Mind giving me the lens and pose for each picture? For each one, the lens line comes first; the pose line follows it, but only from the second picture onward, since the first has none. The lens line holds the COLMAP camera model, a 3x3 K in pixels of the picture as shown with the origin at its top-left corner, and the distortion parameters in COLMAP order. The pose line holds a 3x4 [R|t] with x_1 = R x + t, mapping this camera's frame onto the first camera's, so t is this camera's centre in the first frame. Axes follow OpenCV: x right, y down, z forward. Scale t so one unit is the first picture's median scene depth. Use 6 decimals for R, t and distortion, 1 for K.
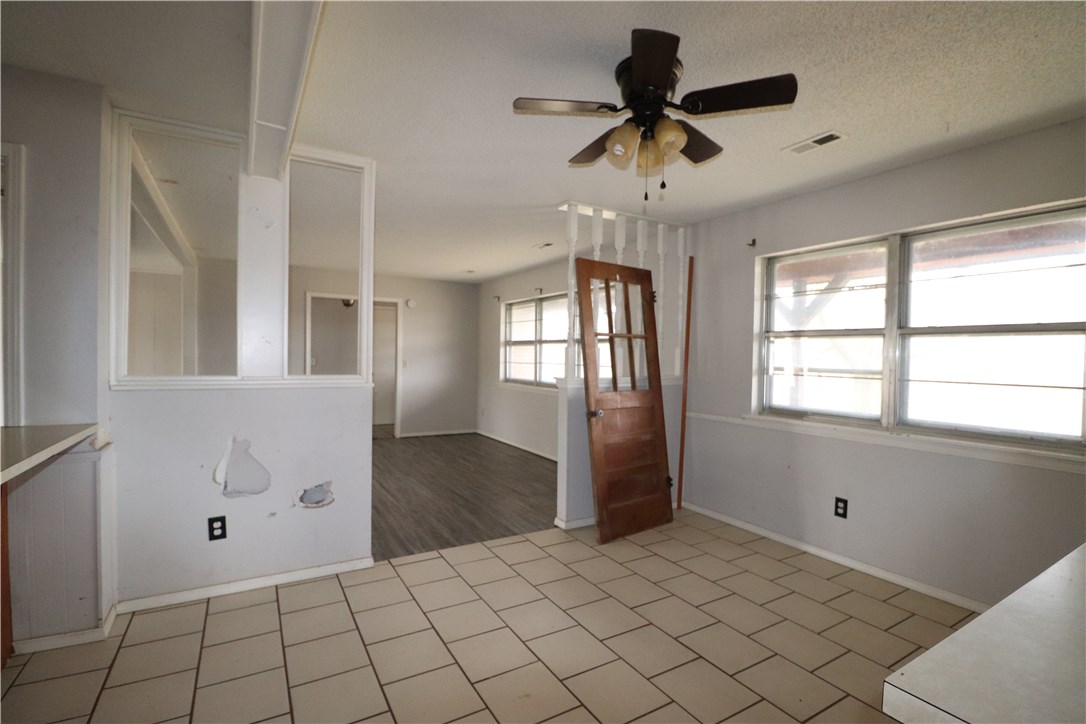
lens RADIAL K [[502.7, 0, 547.5], [0, 502.7, 363.0], [0, 0, 1]] dist [-0.002231, -0.010433]
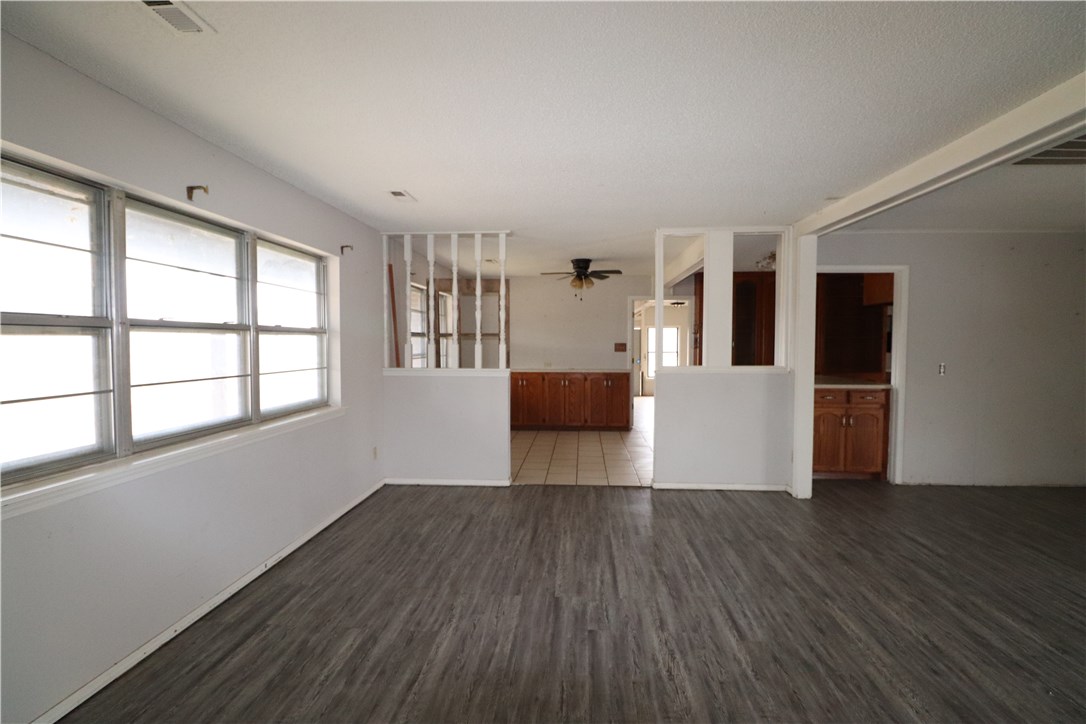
lens RADIAL K [[502.7, 0, 547.5], [0, 502.7, 363.0], [0, 0, 1]] dist [-0.002231, -0.010433]
pose [[-0.820281, -0.036360, 0.570804, -0.602812], [-0.000787, 0.998048, 0.062444, -0.050082], [-0.571960, 0.050772, -0.818709, 1.534519]]
